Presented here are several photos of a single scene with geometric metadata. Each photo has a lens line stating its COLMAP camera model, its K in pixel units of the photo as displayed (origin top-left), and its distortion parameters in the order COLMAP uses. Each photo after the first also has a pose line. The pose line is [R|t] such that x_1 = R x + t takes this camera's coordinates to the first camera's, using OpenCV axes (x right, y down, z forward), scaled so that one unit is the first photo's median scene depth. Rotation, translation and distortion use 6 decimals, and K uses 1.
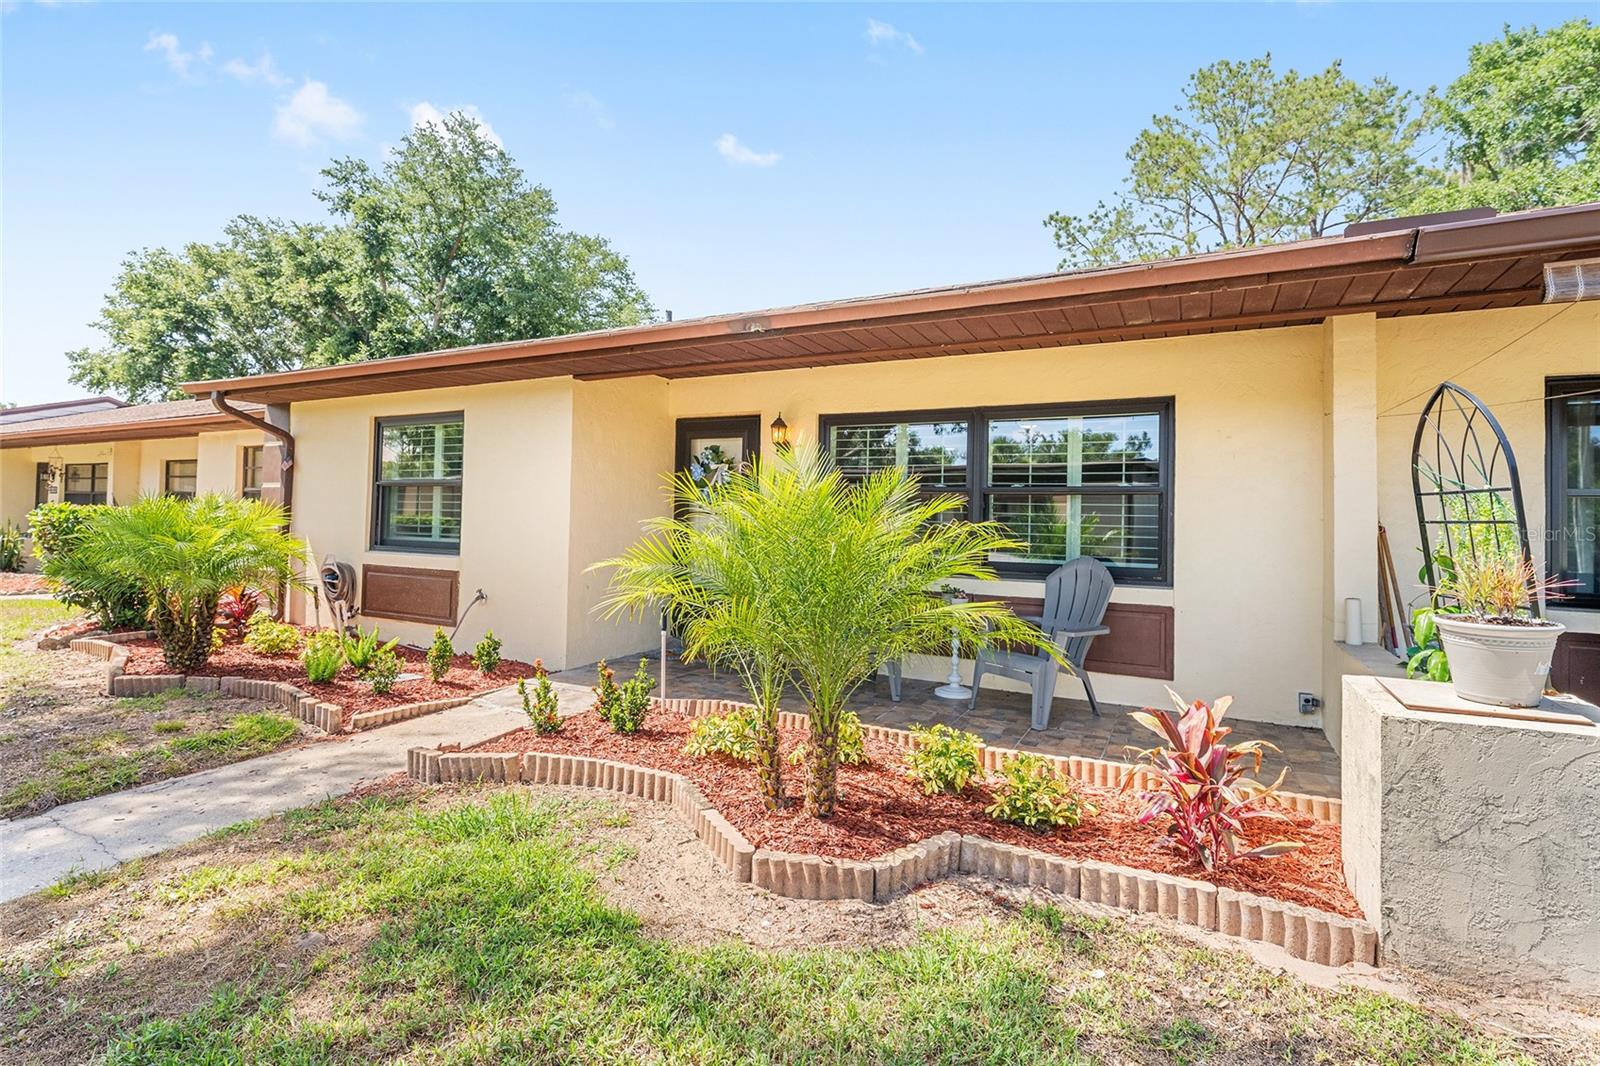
lens RADIAL K [[765.9, 0, 823.6], [0, 765.9, 476.0], [0, 0, 1]] dist [-0.001236, 0.001129]
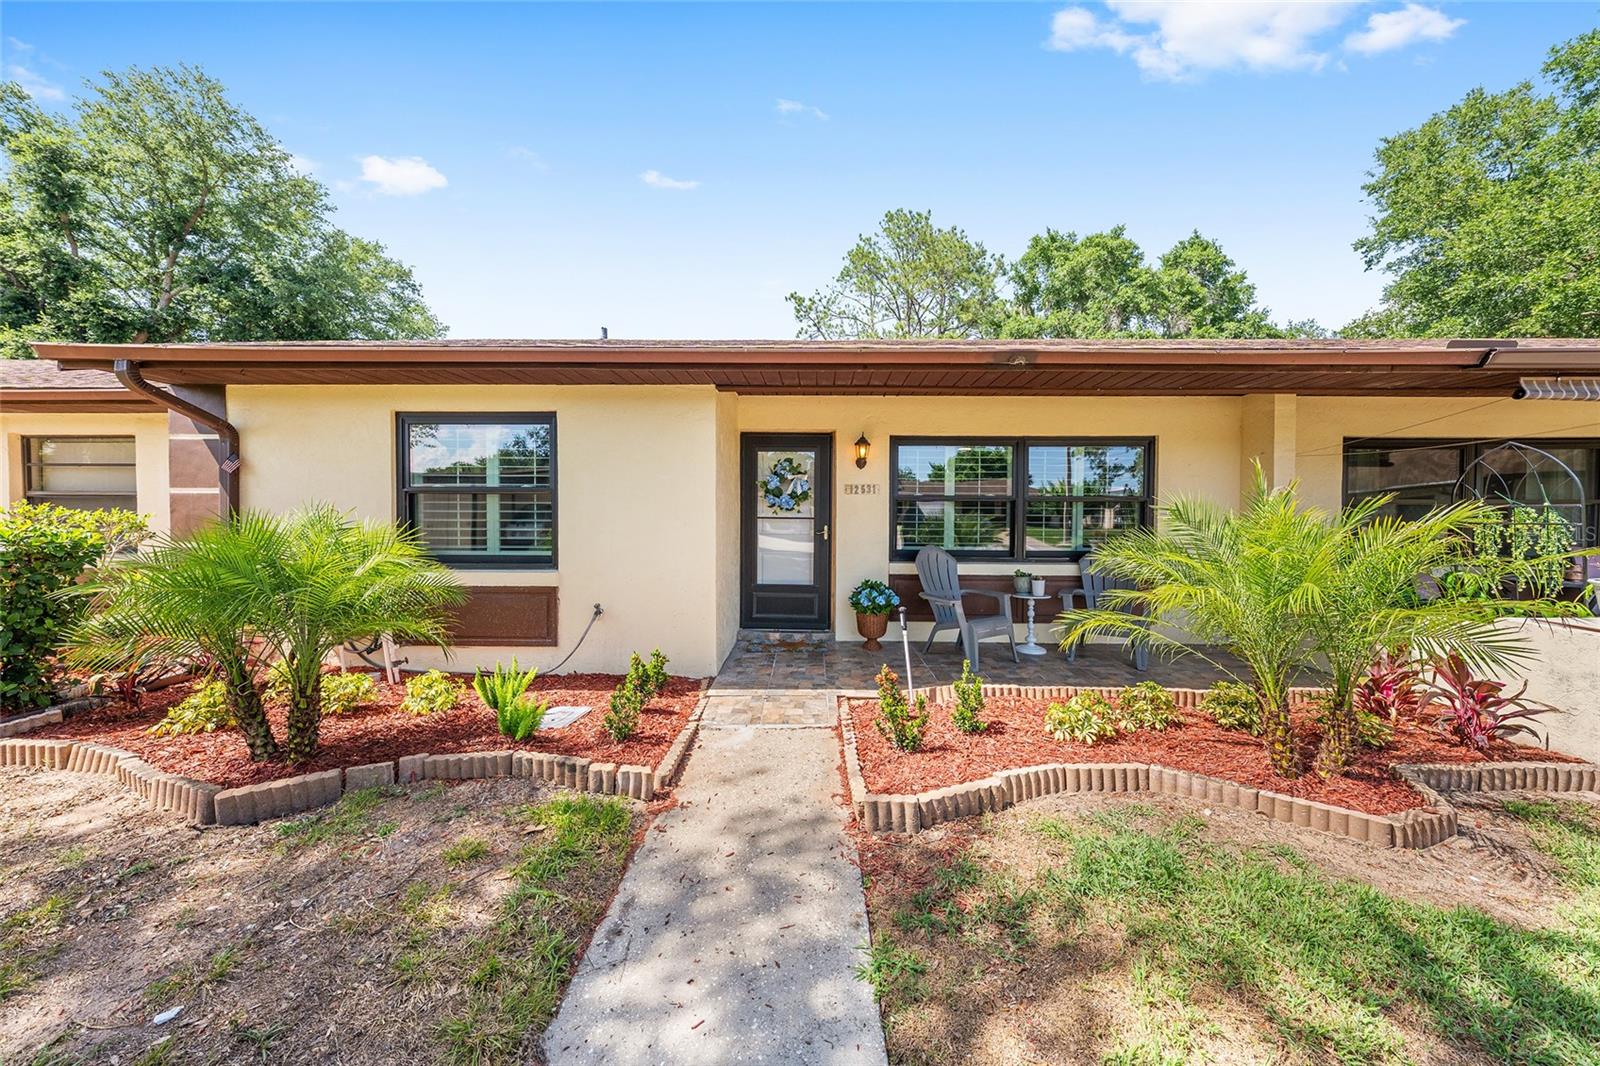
lens RADIAL K [[550.7, 0, 833.3], [0, 550.7, 511.3], [0, 0, 1]] dist [-0.002157, 0.000642]
pose [[0.889828, -0.013714, 0.456090, -0.436230], [-0.013044, 0.998375, 0.055470, -0.007104], [-0.456110, -0.055308, 0.888203, 0.236009]]
